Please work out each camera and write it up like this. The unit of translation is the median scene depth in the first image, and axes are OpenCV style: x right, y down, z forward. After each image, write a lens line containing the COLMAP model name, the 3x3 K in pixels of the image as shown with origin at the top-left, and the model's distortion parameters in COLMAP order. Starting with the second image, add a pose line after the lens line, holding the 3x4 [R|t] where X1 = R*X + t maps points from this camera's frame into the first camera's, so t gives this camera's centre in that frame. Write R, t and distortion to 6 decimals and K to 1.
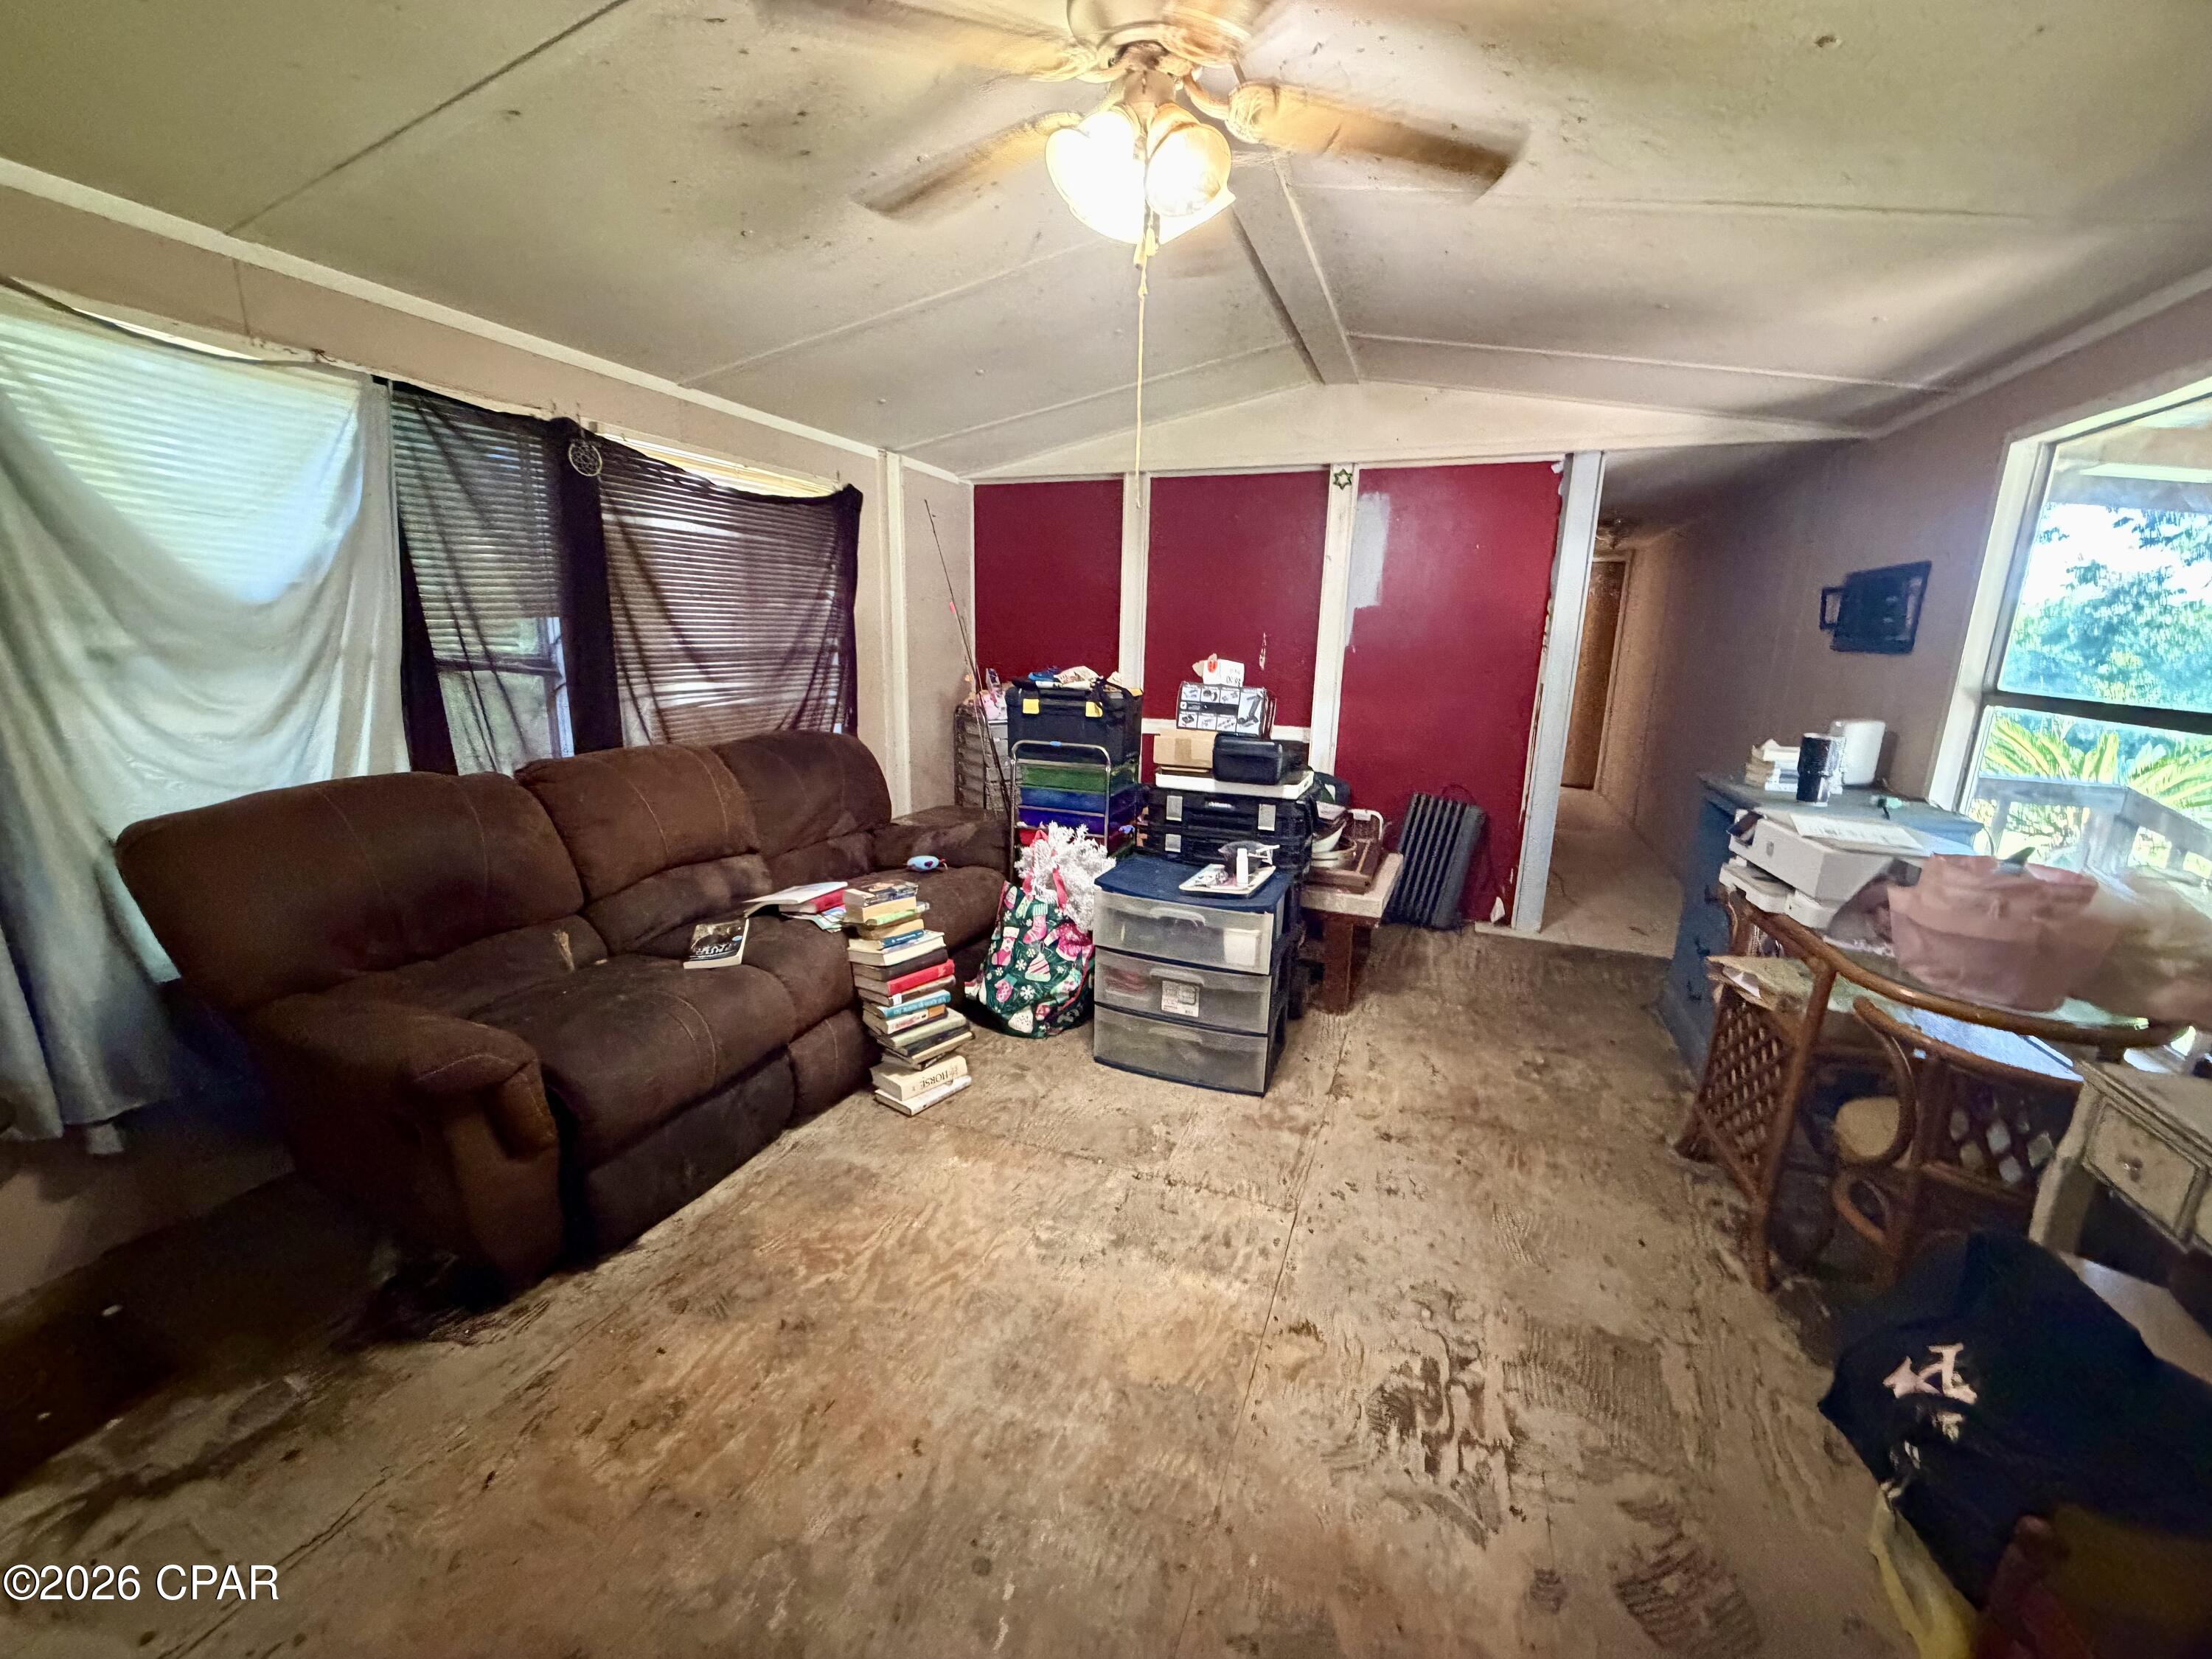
lens RADIAL K [[878.2, 0, 1106.0], [0, 878.2, 829.5], [0, 0, 1]] dist [-0.000611, 0.000001]
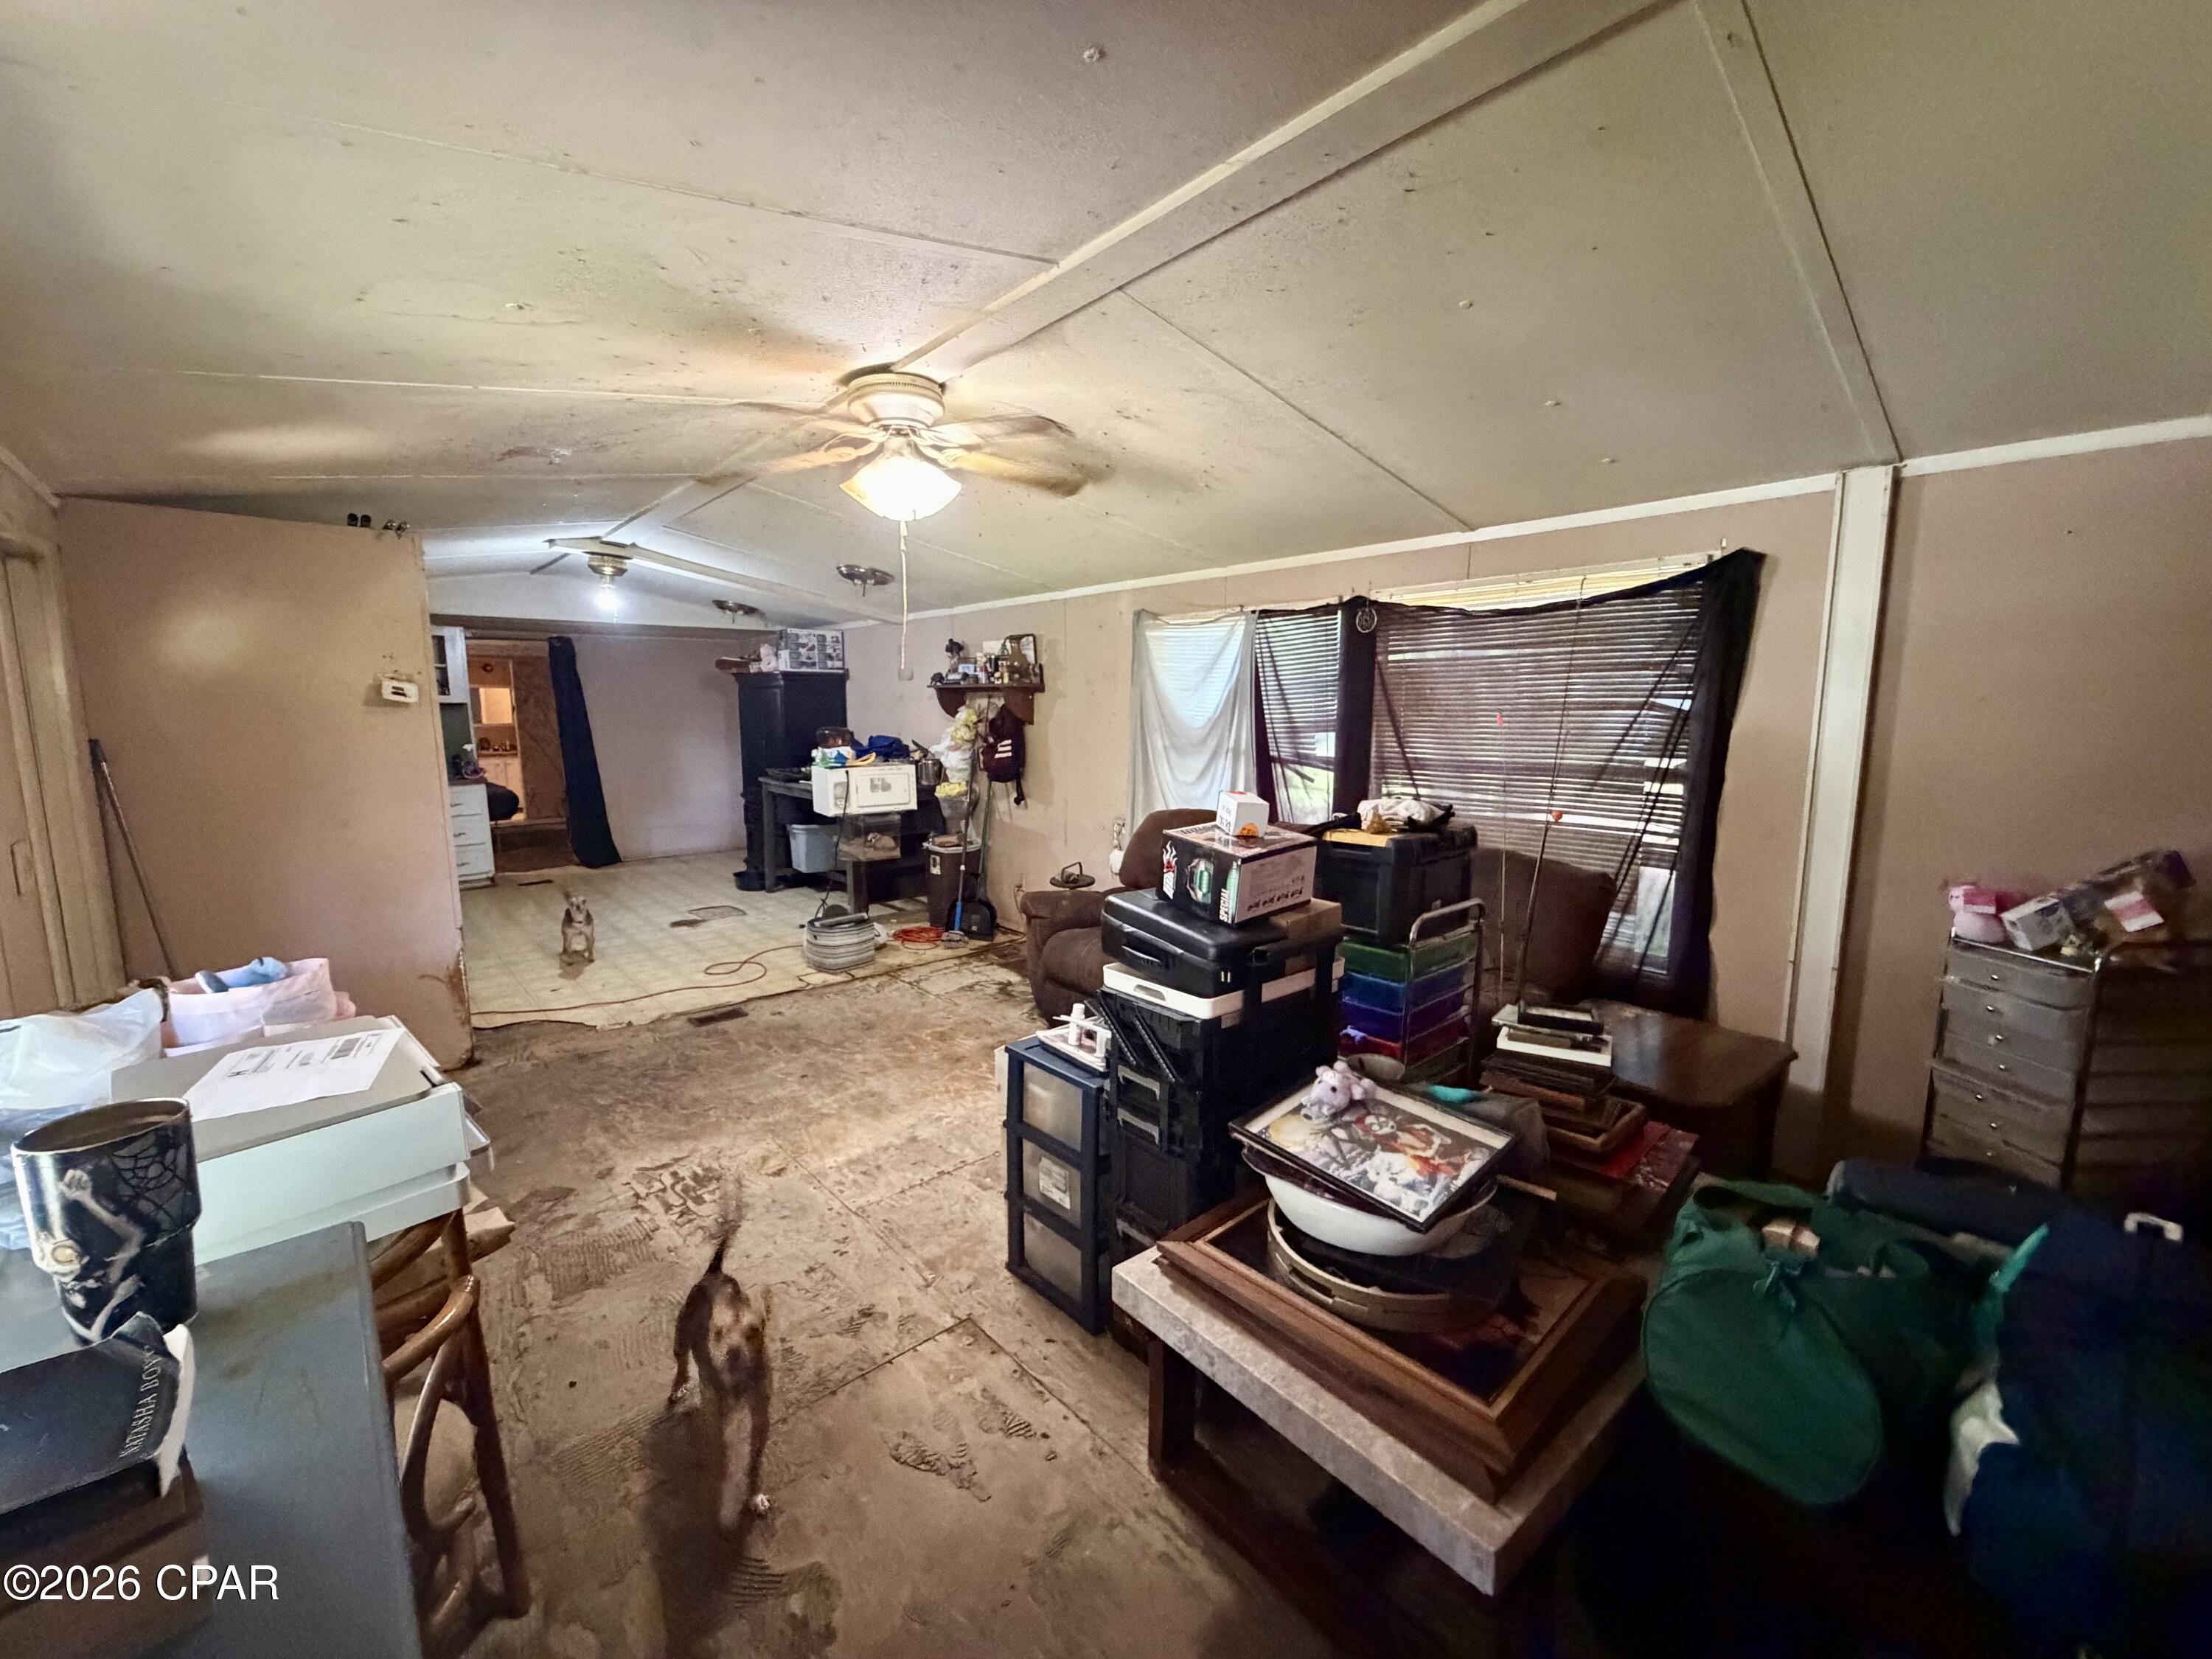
lens RADIAL K [[907.3, 0, 1106.0], [0, 907.3, 829.5], [0, 0, 1]] dist [-0.000392, -0.000012]
pose [[-0.455031, 0.093365, -0.885568, 0.981156], [-0.207500, 0.955994, 0.207409, -0.352424], [0.865962, 0.278133, -0.415634, 1.471323]]
